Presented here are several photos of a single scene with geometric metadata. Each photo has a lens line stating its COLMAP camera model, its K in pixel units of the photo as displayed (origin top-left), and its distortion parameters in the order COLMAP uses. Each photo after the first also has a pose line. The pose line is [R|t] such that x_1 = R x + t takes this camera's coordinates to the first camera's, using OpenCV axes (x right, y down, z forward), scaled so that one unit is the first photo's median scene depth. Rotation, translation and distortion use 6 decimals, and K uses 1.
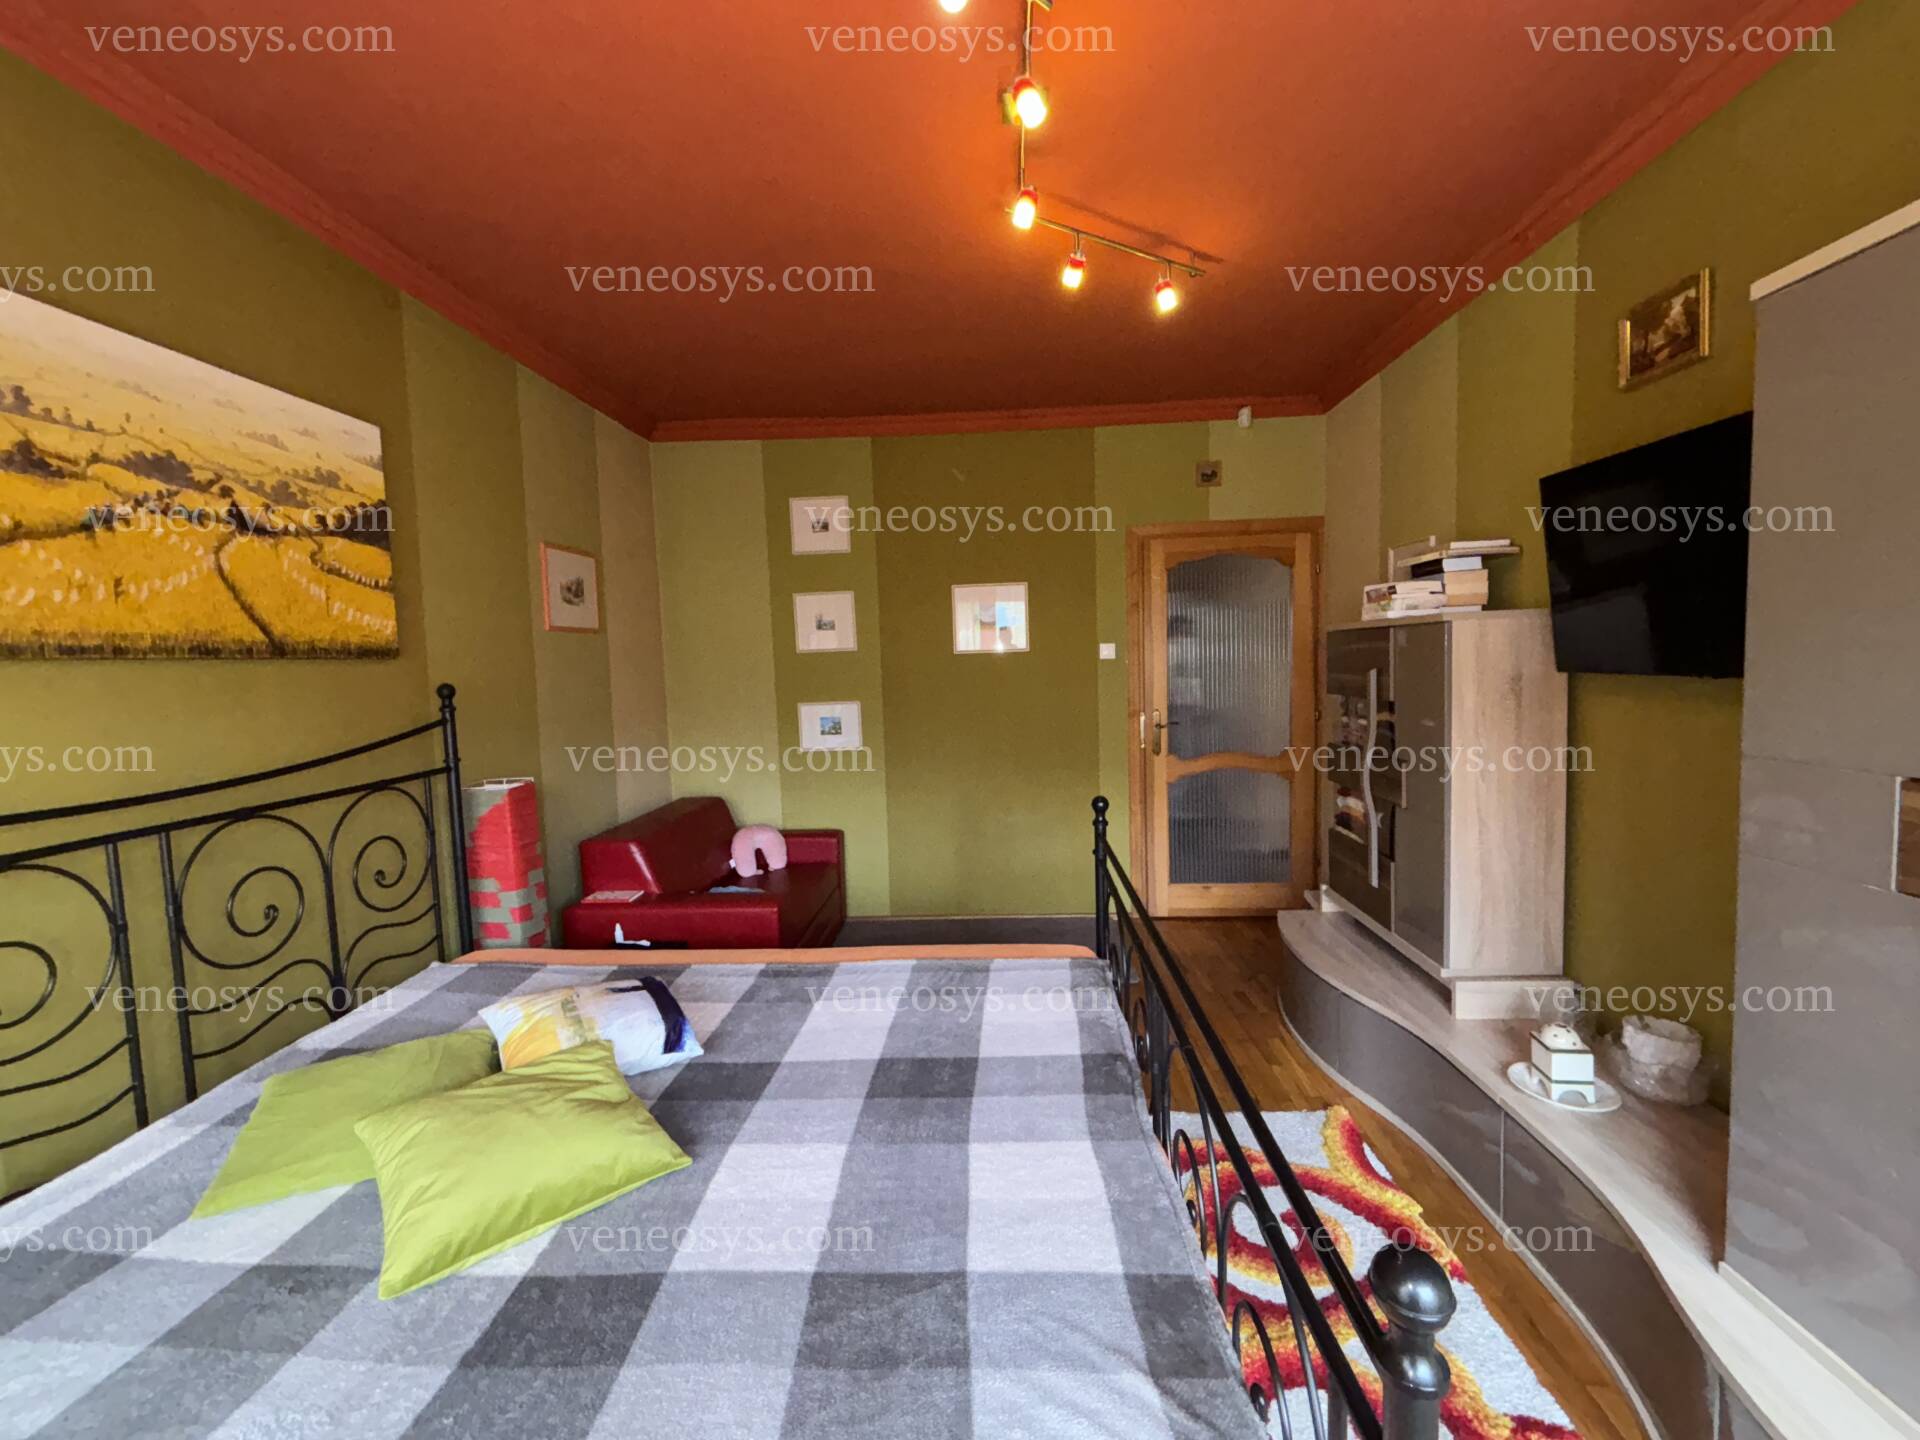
lens RADIAL K [[777.9, 0, 961.3], [0, 777.9, 715.6], [0, 0, 1]] dist [0.001467, -0.000294]
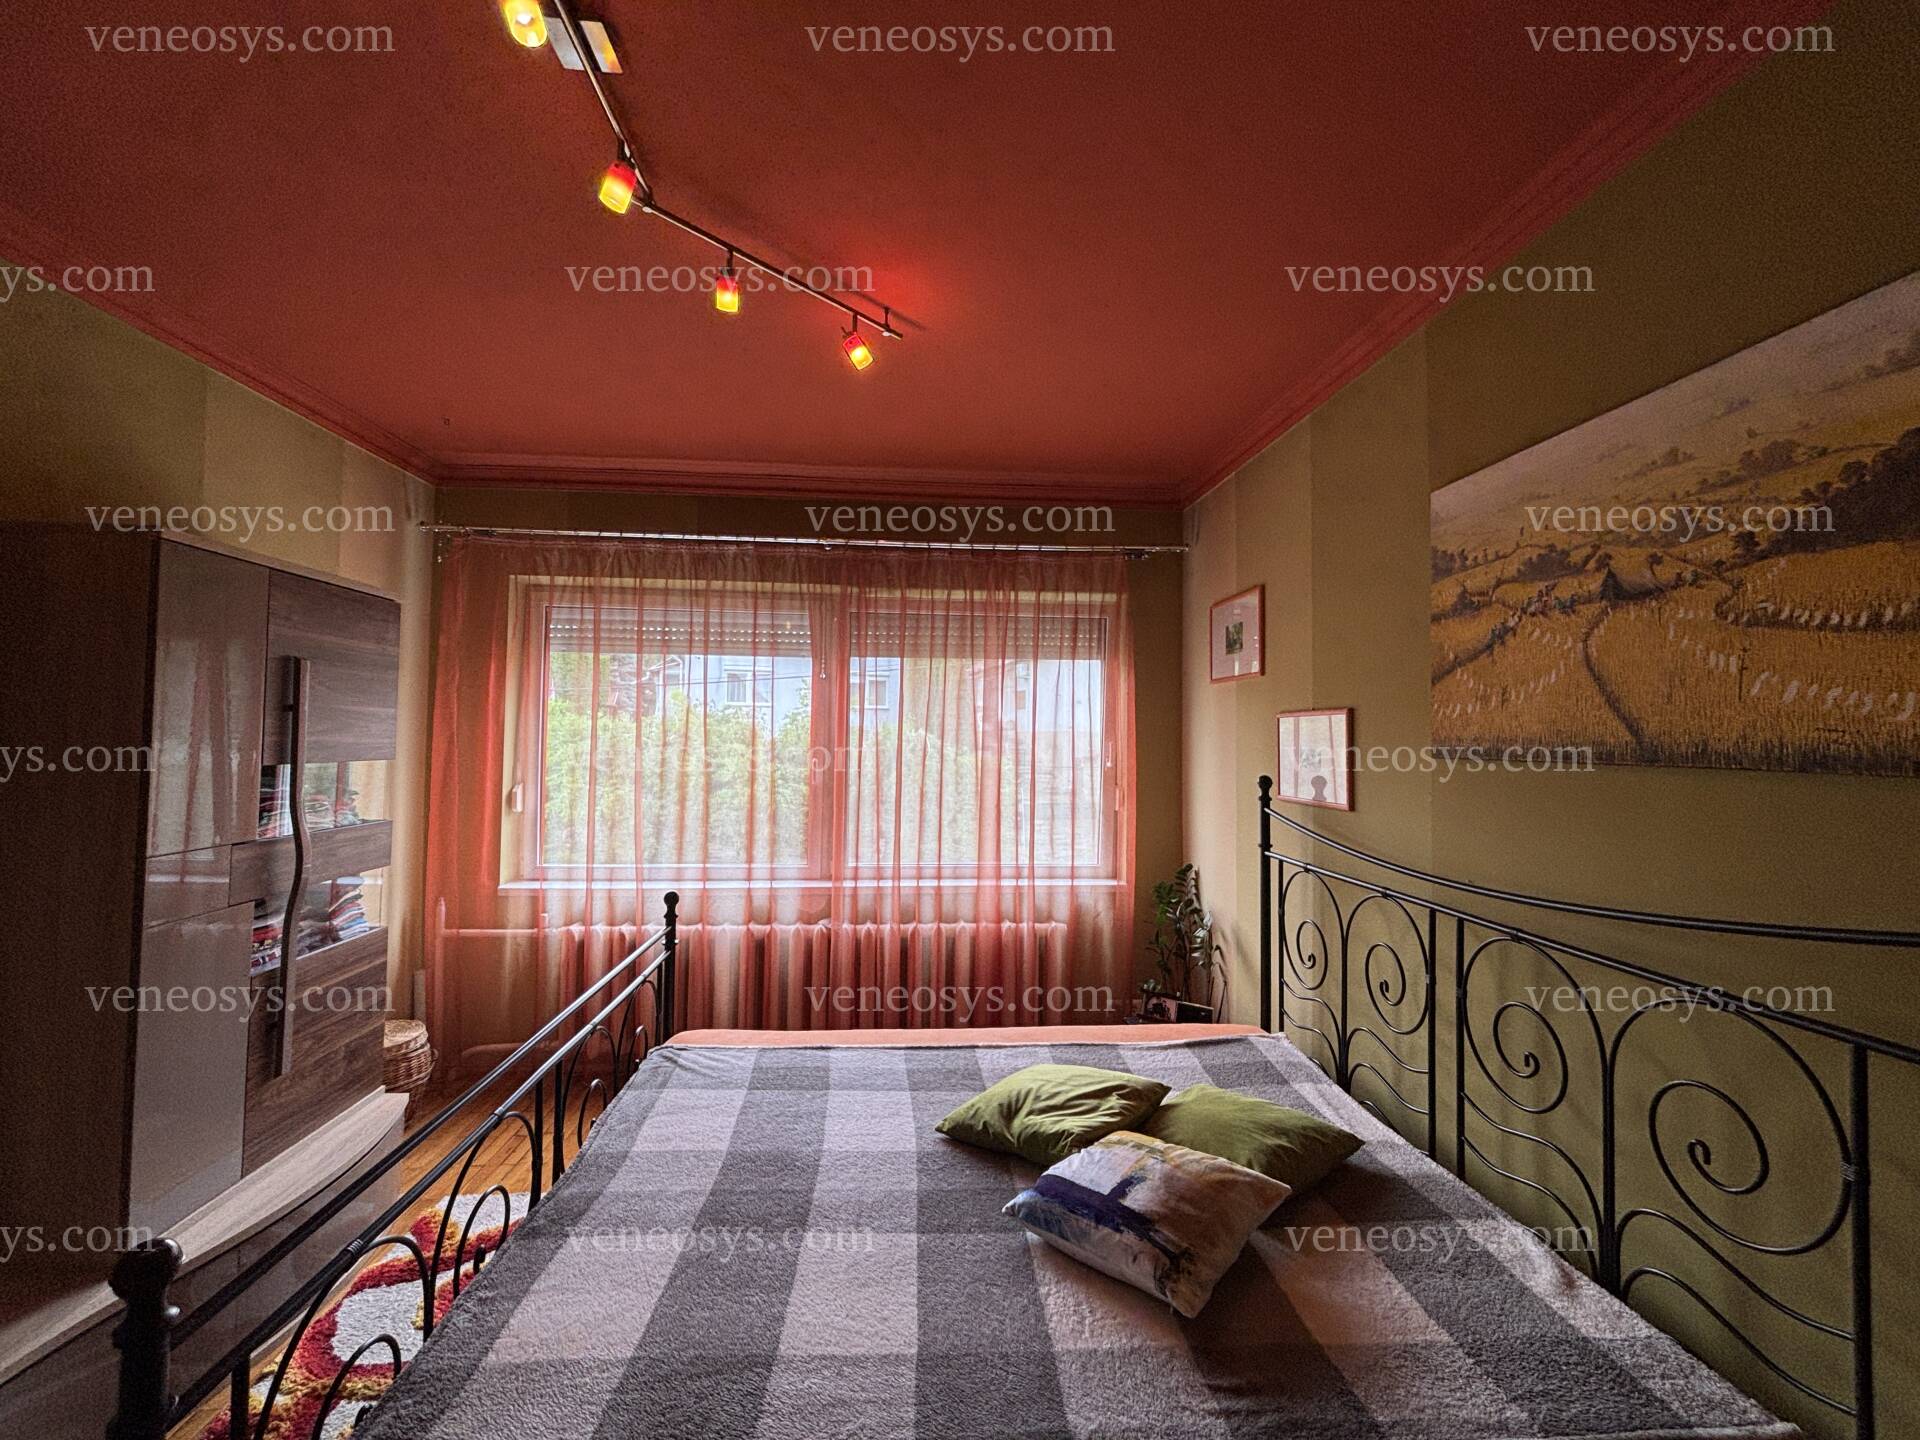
lens RADIAL K [[777.9, 0, 964.0], [0, 777.9, 717.0], [0, 0, 1]] dist [0.001467, -0.000294]
pose [[-0.990130, 0.017672, -0.139034, -0.158292], [0.010742, 0.998670, 0.050434, -0.172257], [0.139740, 0.048443, -0.989003, 1.719913]]
